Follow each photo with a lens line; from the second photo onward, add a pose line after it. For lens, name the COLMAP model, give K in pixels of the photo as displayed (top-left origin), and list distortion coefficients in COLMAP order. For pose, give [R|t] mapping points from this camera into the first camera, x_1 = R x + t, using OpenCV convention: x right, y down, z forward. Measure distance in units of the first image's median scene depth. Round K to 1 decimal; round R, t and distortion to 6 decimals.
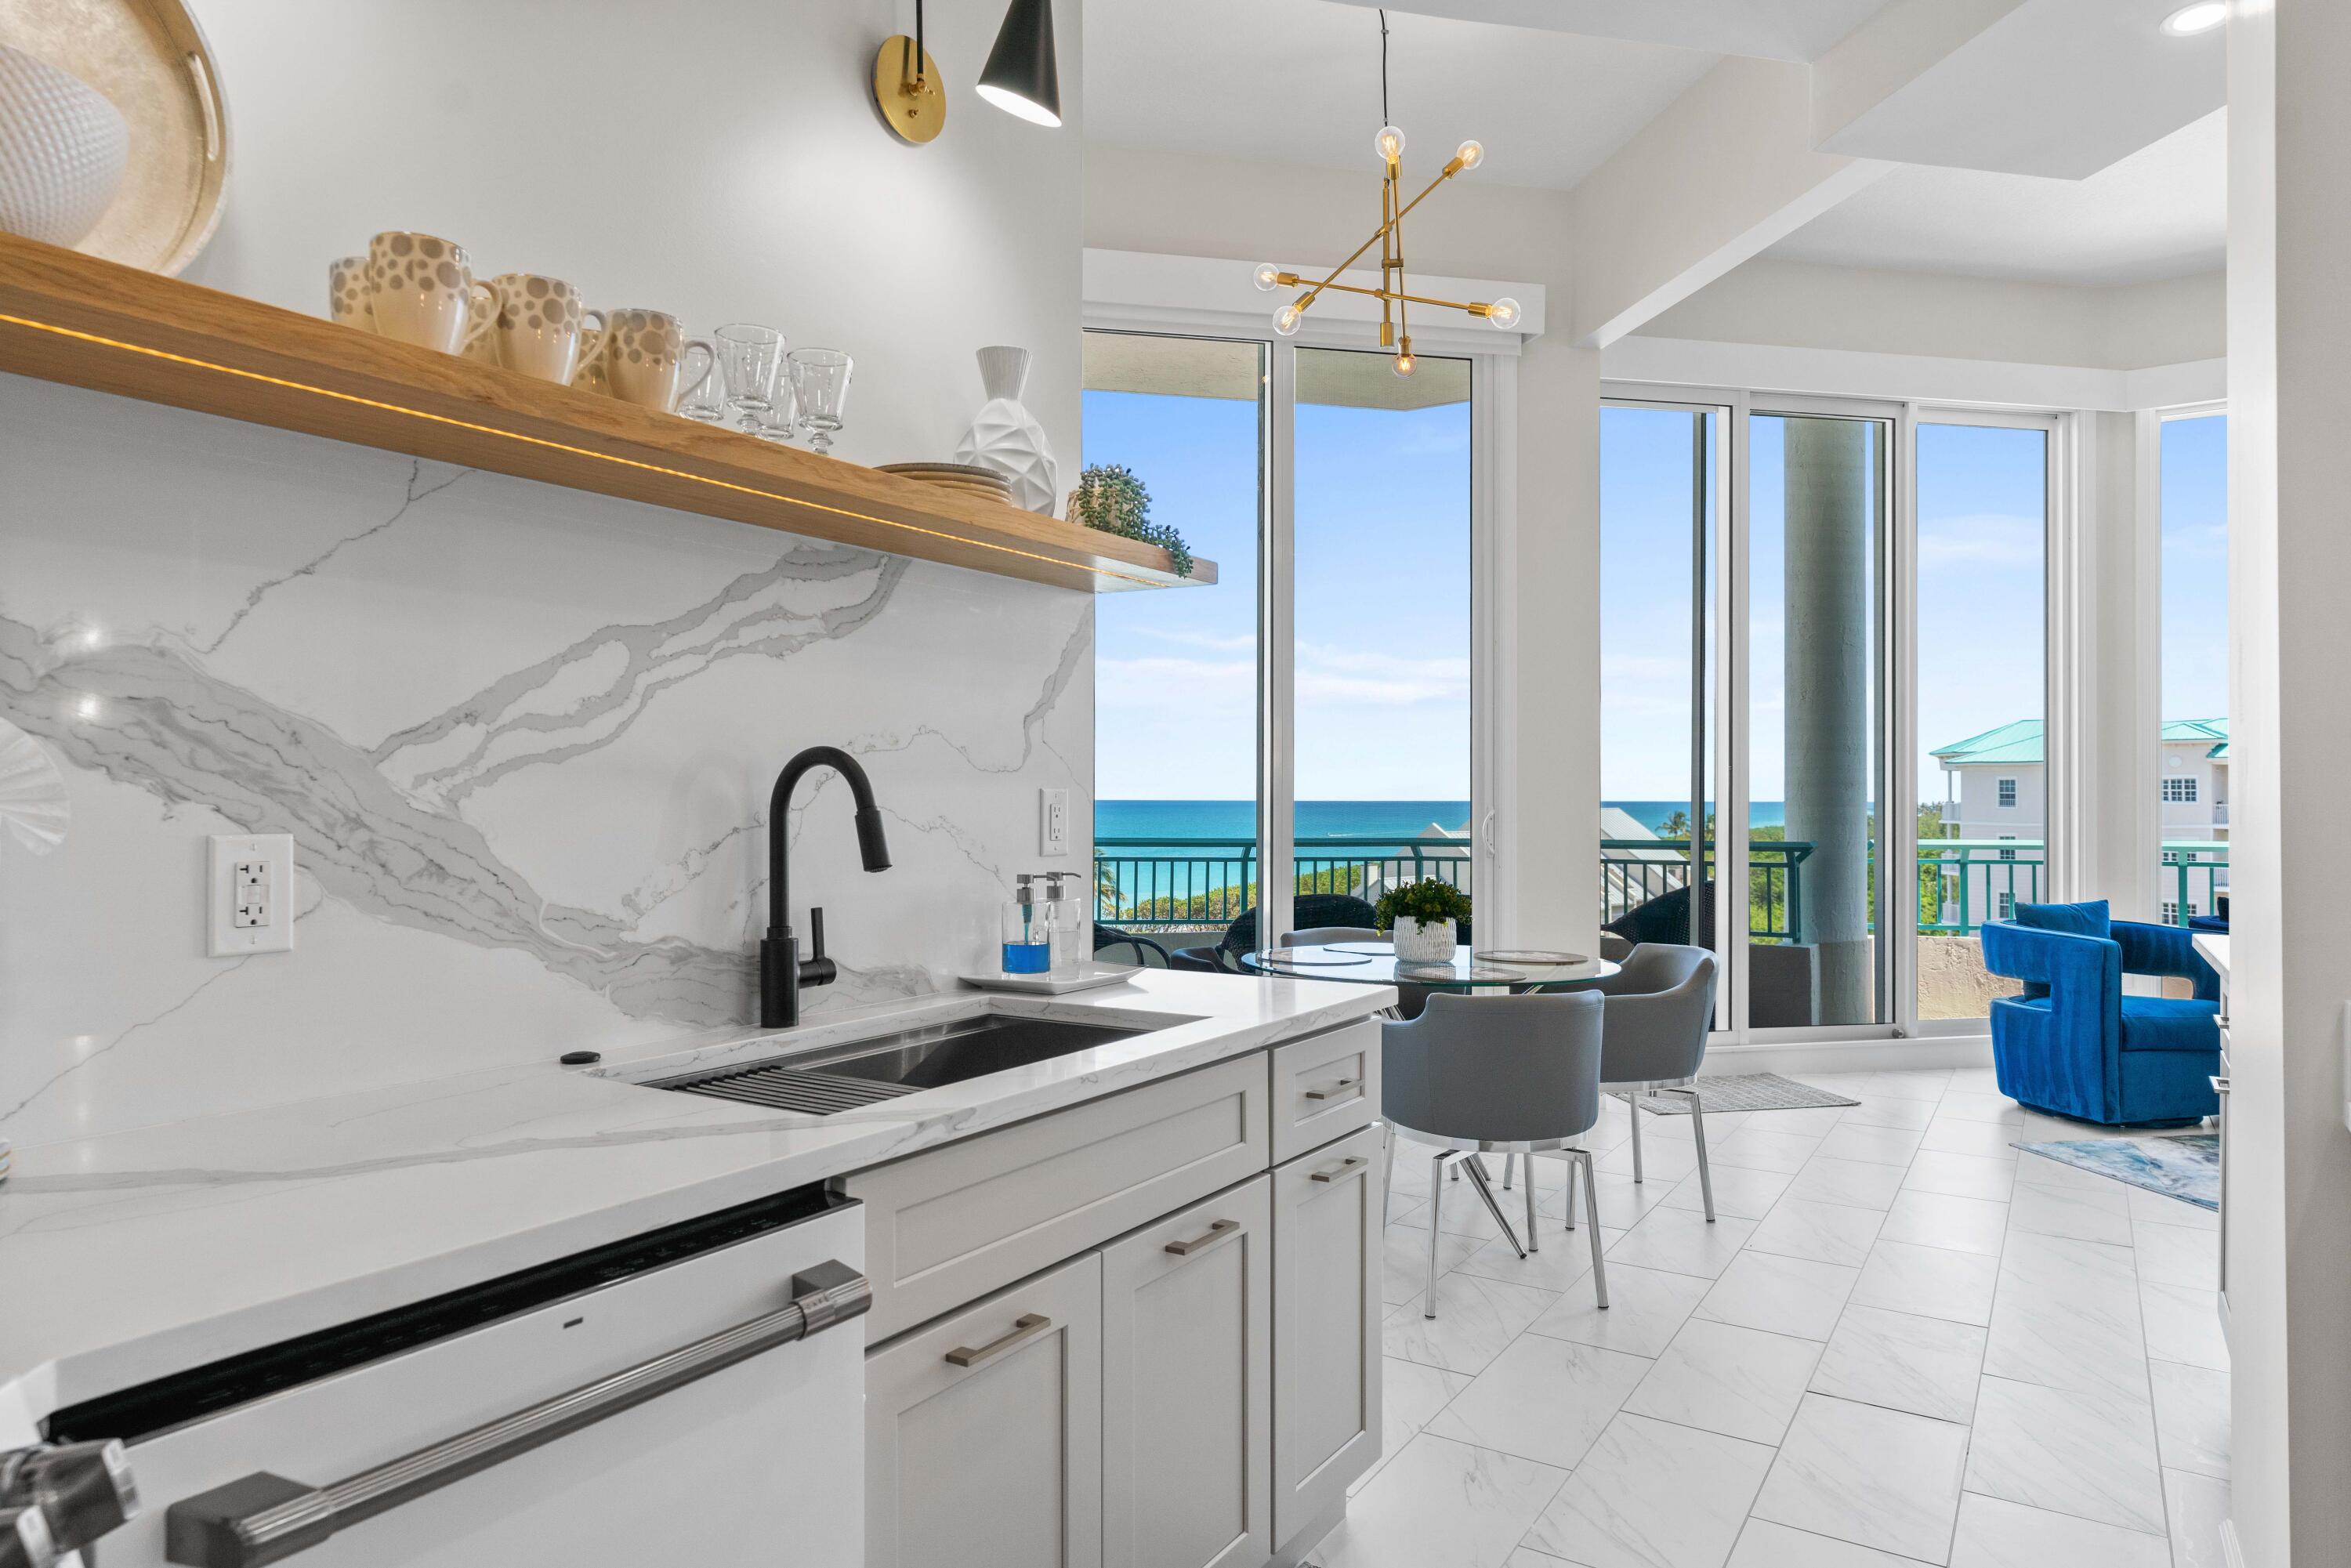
lens RADIAL K [[1324.3, 0, 1183.4], [0, 1324.3, 788.9], [0, 0, 1]] dist [0.000397, -0.000304]
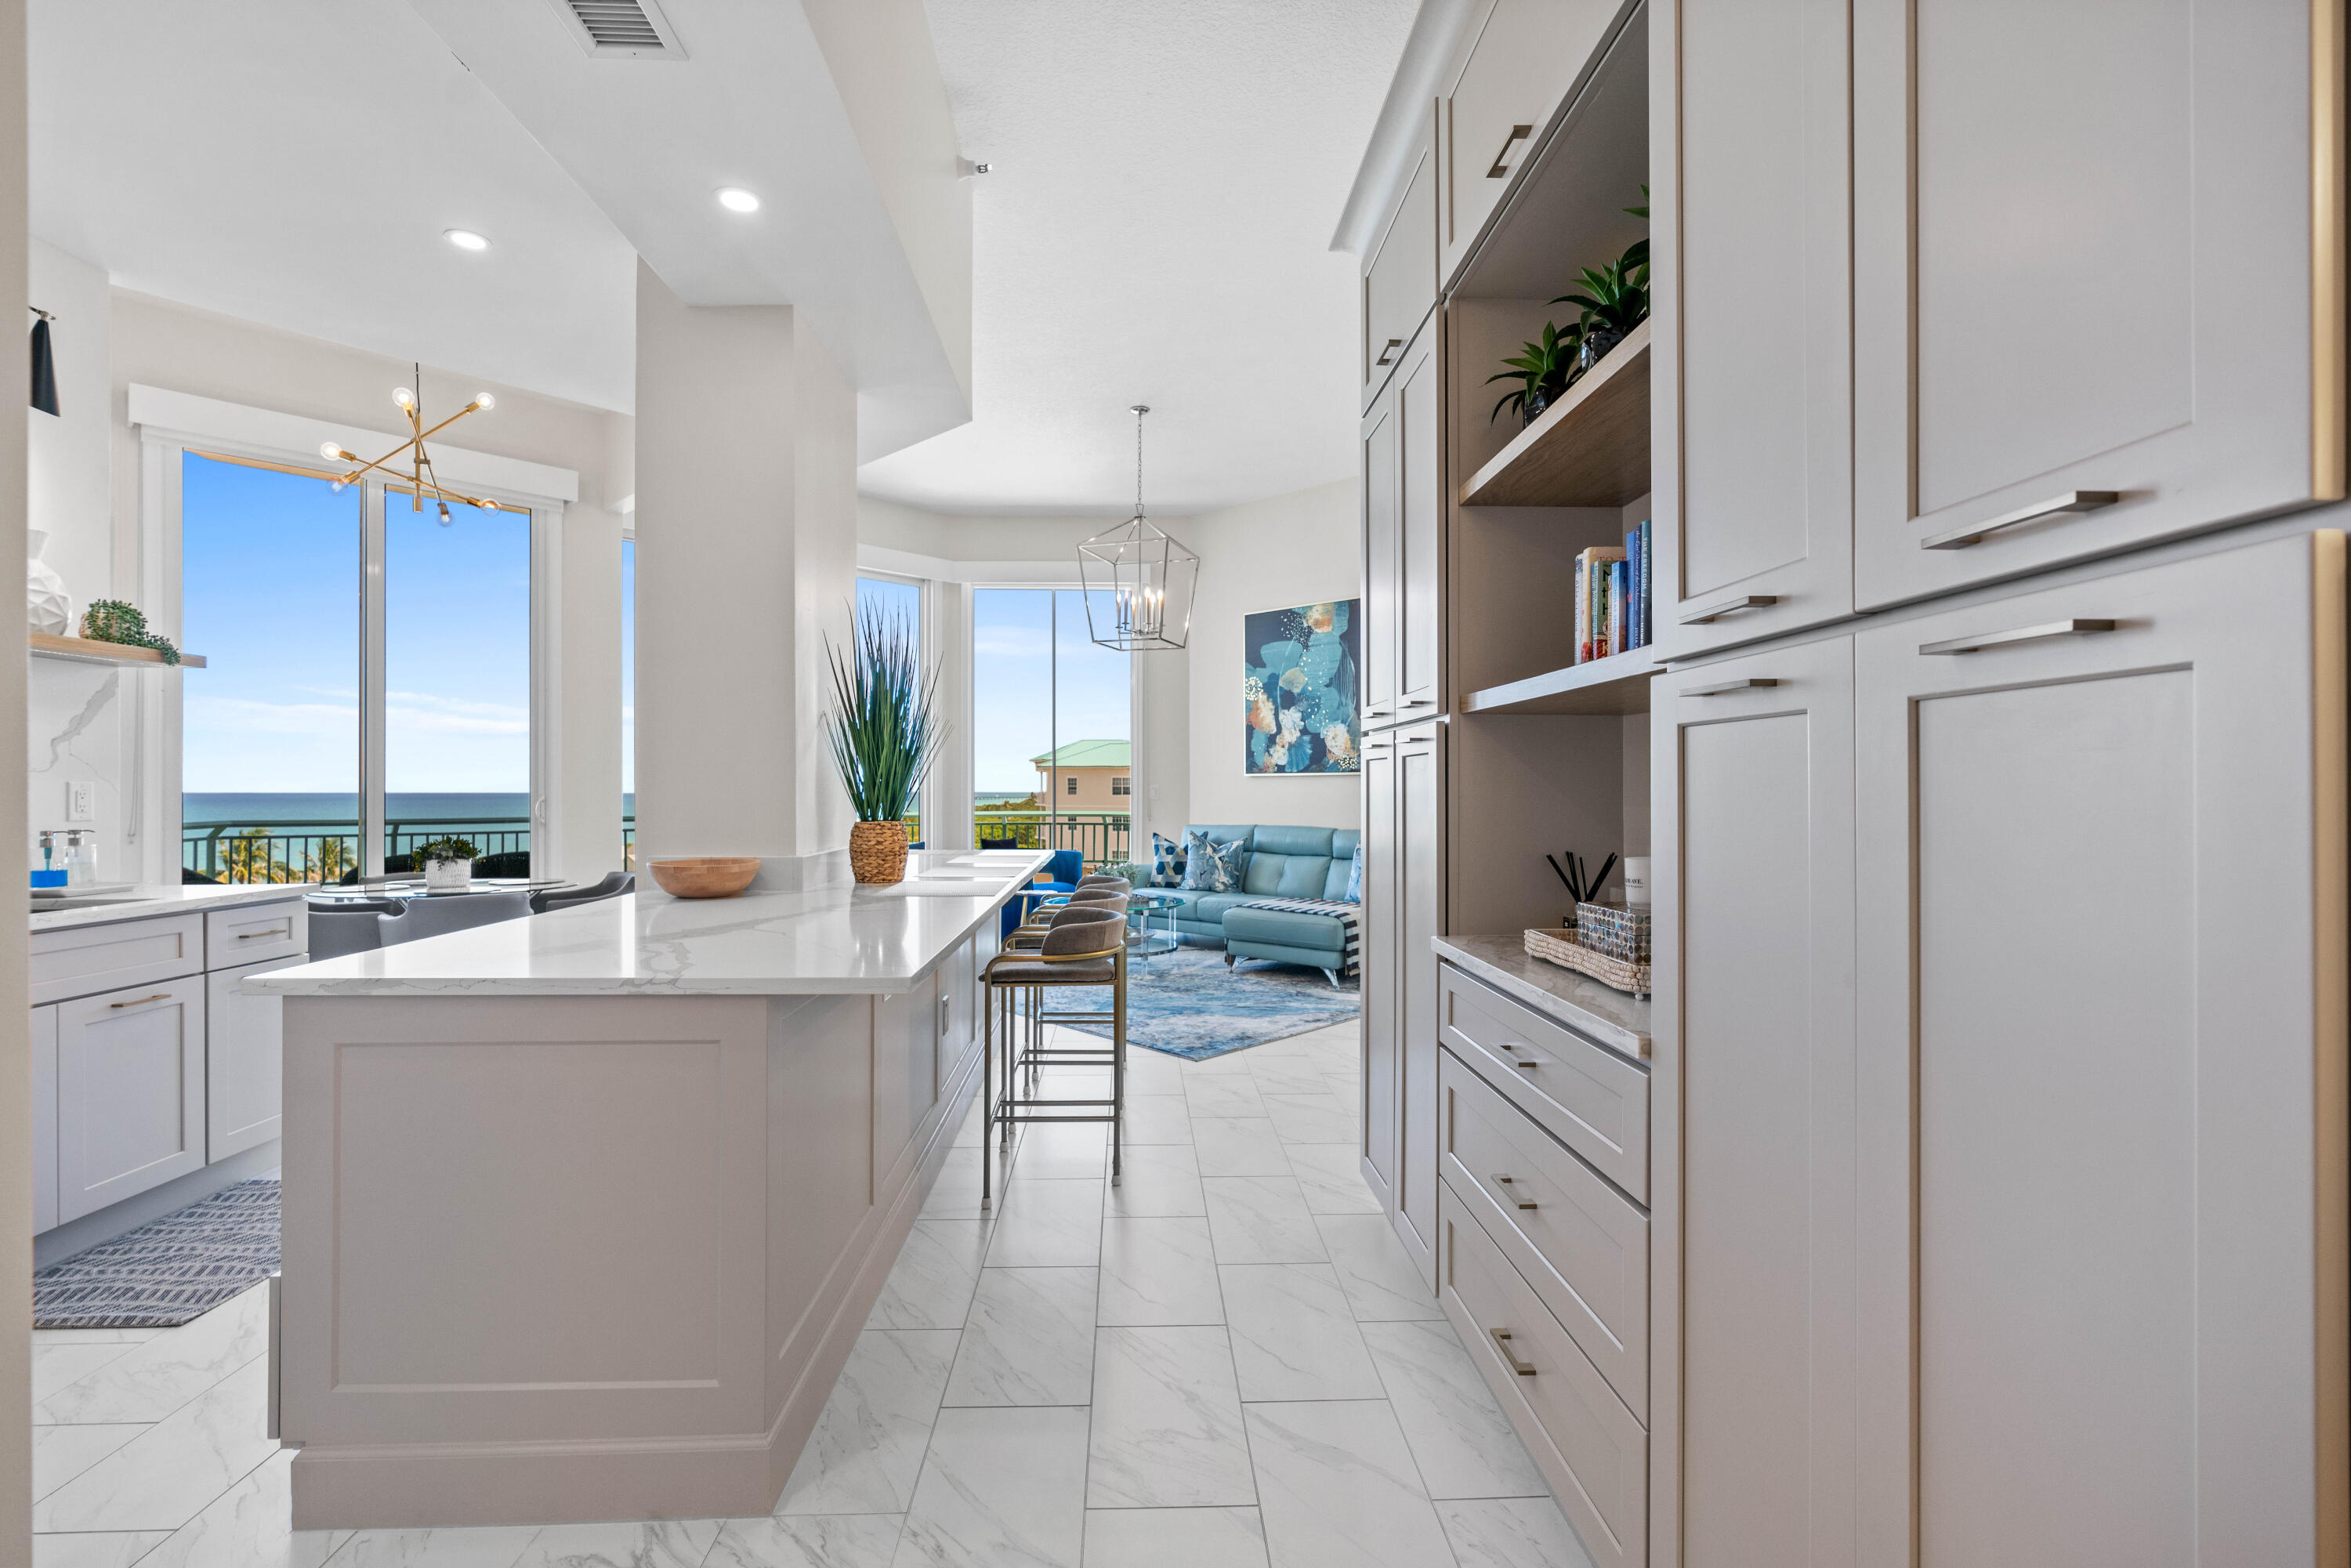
lens RADIAL K [[1003.8, 0, 1113.4], [0, 1003.8, 786.6], [0, 0, 1]] dist [-0.000605, 0.000441]
pose [[0.834981, -0.001469, 0.550277, 0.143375], [0.000126, 0.999997, 0.002479, 0.001411], [-0.550279, -0.002001, 0.834979, -0.384303]]
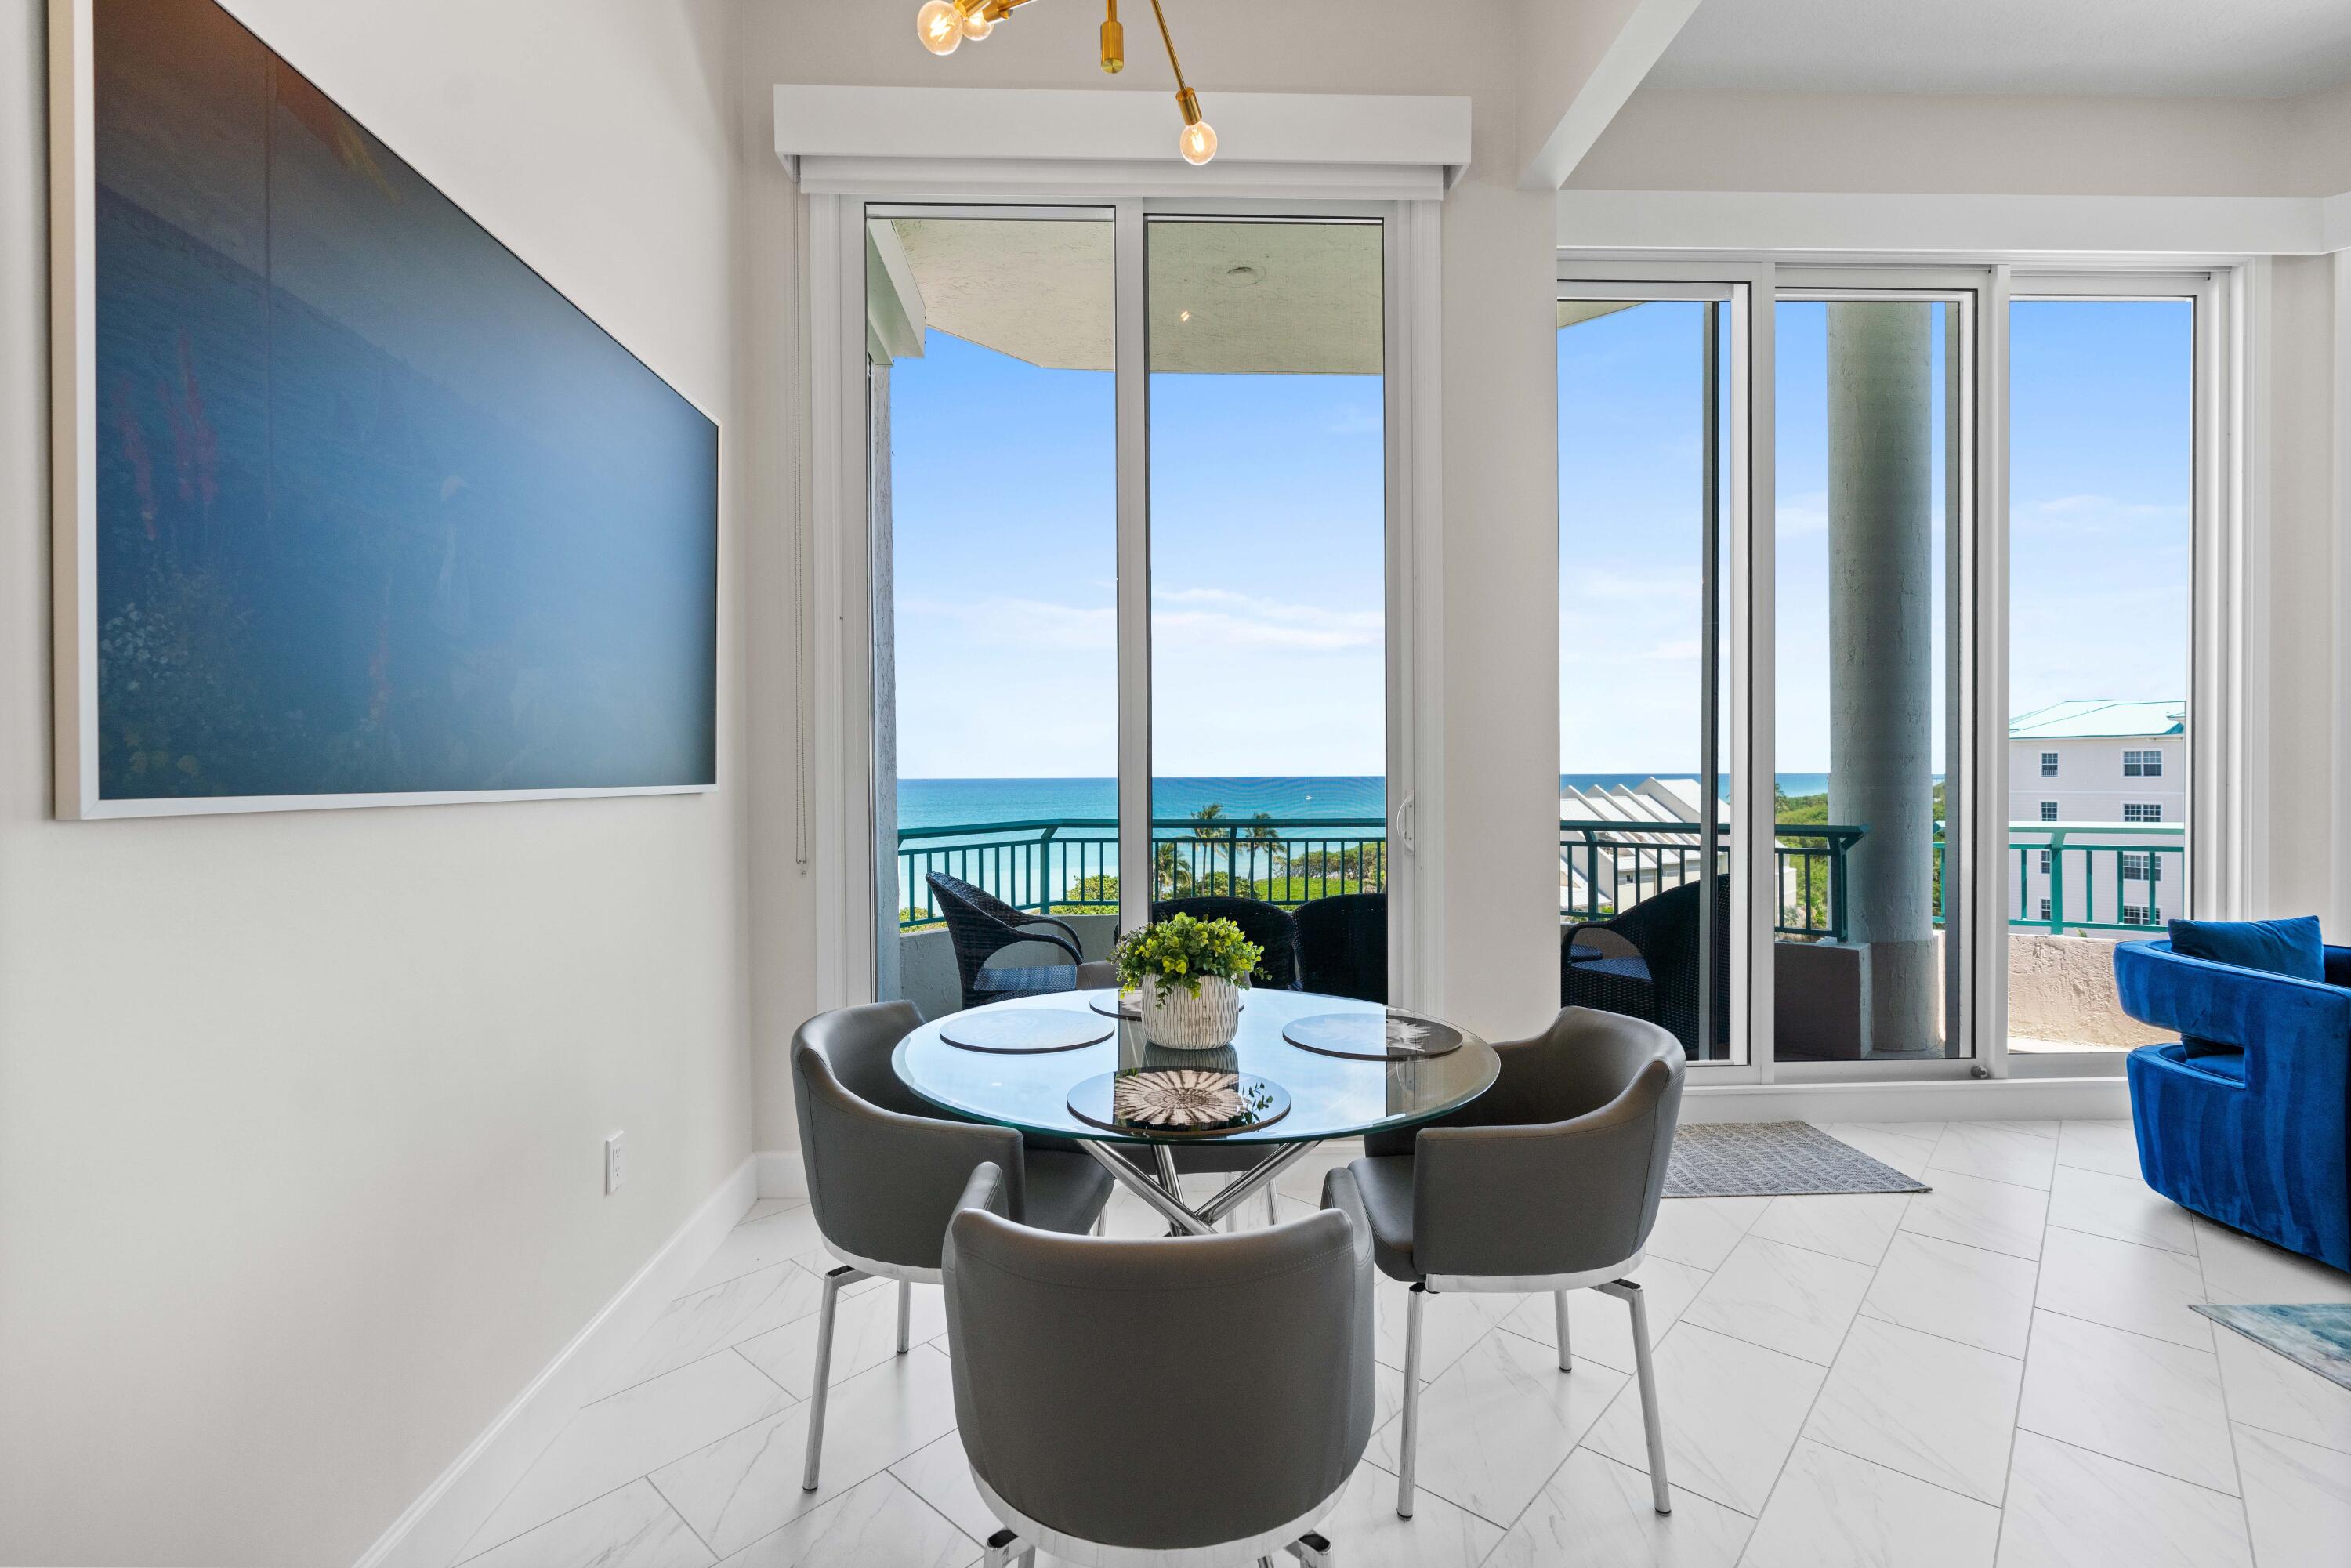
lens RADIAL K [[1000.0, 0, 1190.5], [0, 1000.0, 788.4], [0, 0, 1]] dist [0.001404, 0.000466]
pose [[0.988670, -0.007824, -0.149904, 0.195464], [0.010573, 0.999790, 0.017554, 0.000375], [0.149735, -0.018940, 0.988545, 0.405145]]
